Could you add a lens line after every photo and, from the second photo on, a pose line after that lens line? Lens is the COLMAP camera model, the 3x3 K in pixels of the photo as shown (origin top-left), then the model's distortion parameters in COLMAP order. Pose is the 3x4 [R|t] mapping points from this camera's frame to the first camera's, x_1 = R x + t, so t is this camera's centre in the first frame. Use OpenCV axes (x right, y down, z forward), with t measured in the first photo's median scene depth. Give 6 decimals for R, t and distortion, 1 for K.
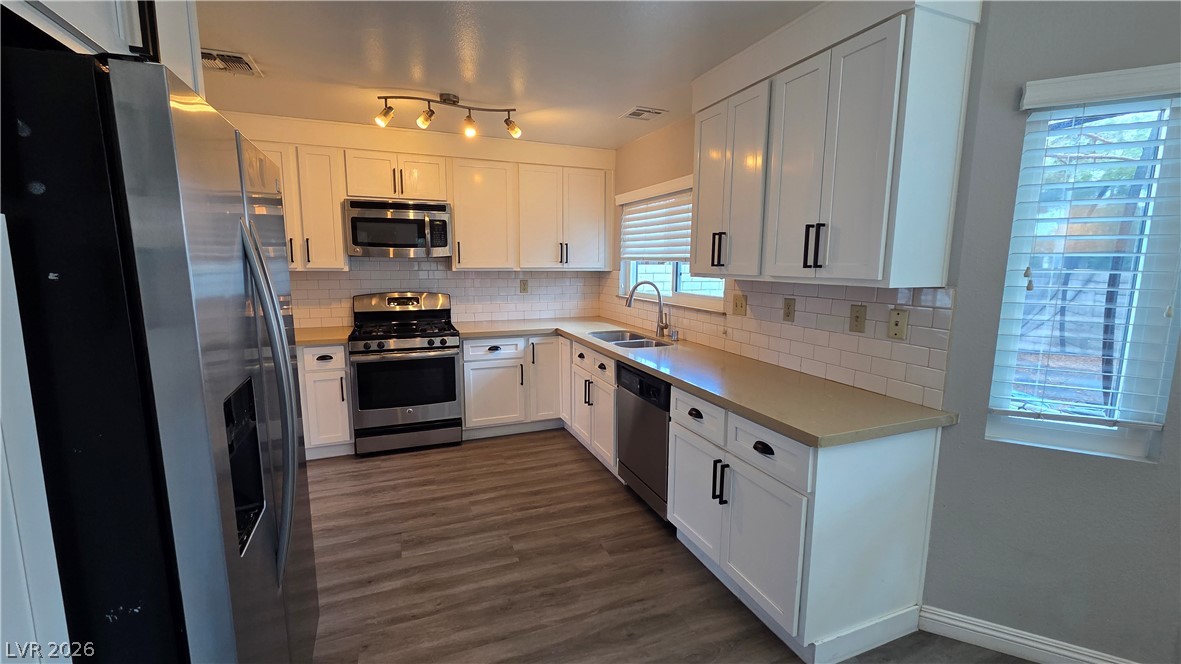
lens RADIAL K [[484.0, 0, 583.9], [0, 484.0, 329.0], [0, 0, 1]] dist [-0.000193, 0.000385]
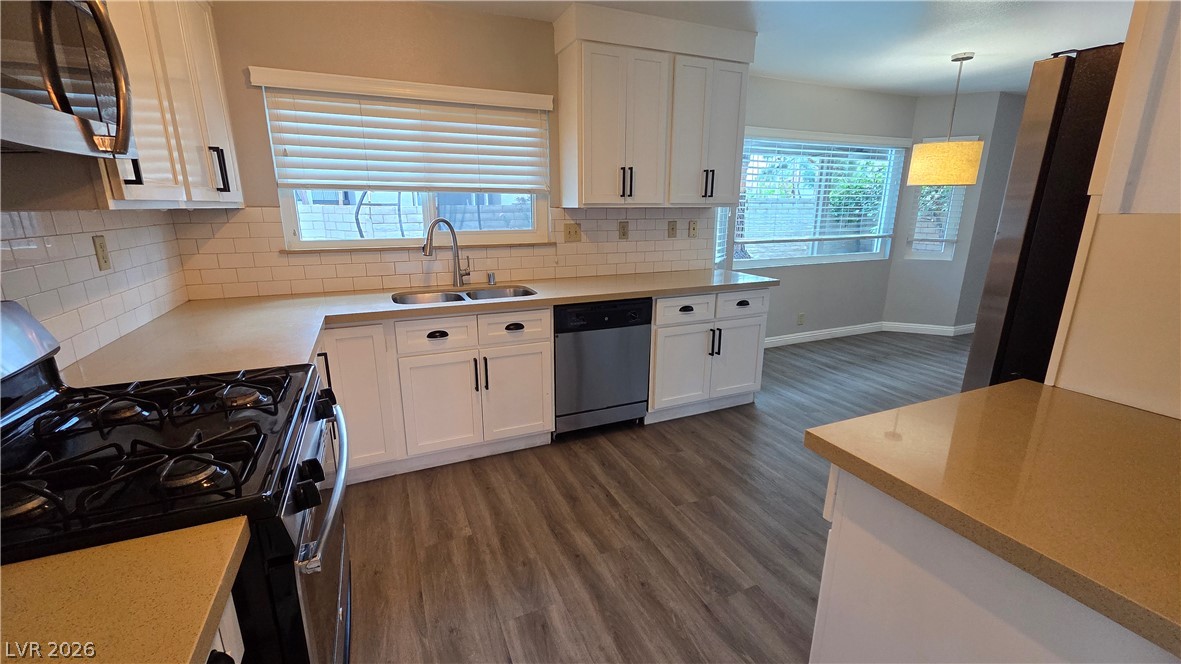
lens RADIAL K [[484.0, 0, 588.0], [0, 484.0, 332.5], [0, 0, 1]] dist [-0.000193, 0.000385]
pose [[-0.048308, -0.261733, 0.963930, -0.811721], [0.136435, 0.954283, 0.265951, -0.120370], [-0.989470, 0.144362, -0.010390, 0.987944]]
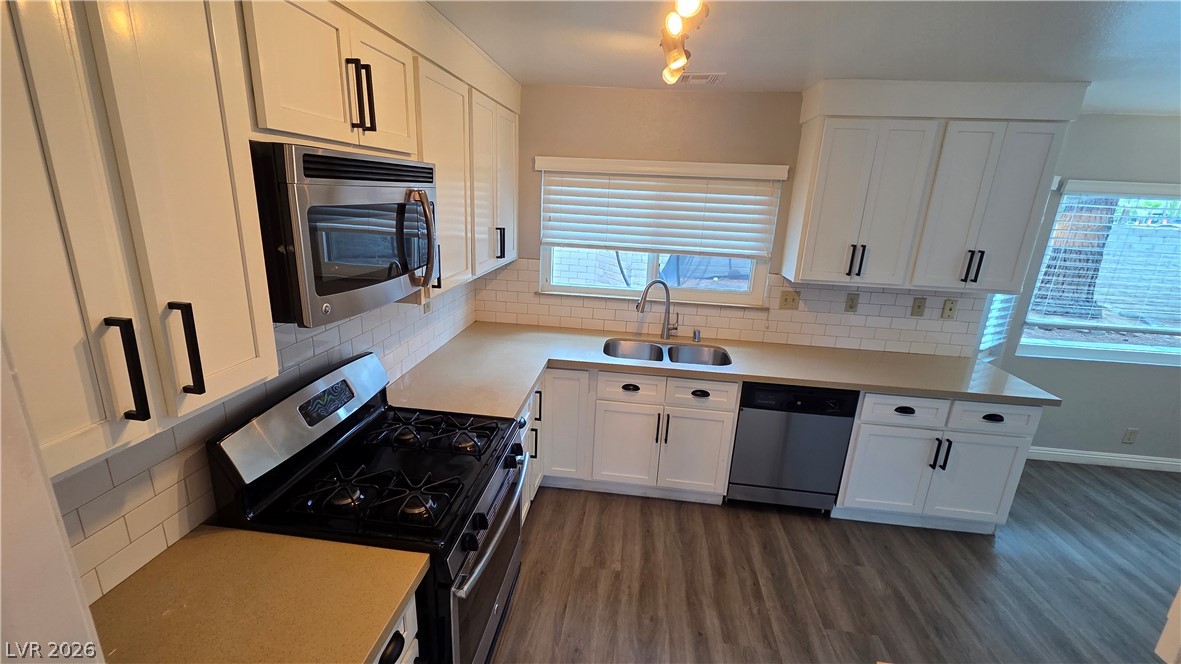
lens RADIAL K [[484.0, 0, 585.1], [0, 484.0, 330.4], [0, 0, 1]] dist [-0.000193, 0.000385]
pose [[0.471418, -0.233045, 0.850562, -0.830627], [0.085316, 0.971982, 0.219028, -0.257487], [-0.877774, -0.030687, 0.478092, 0.860855]]
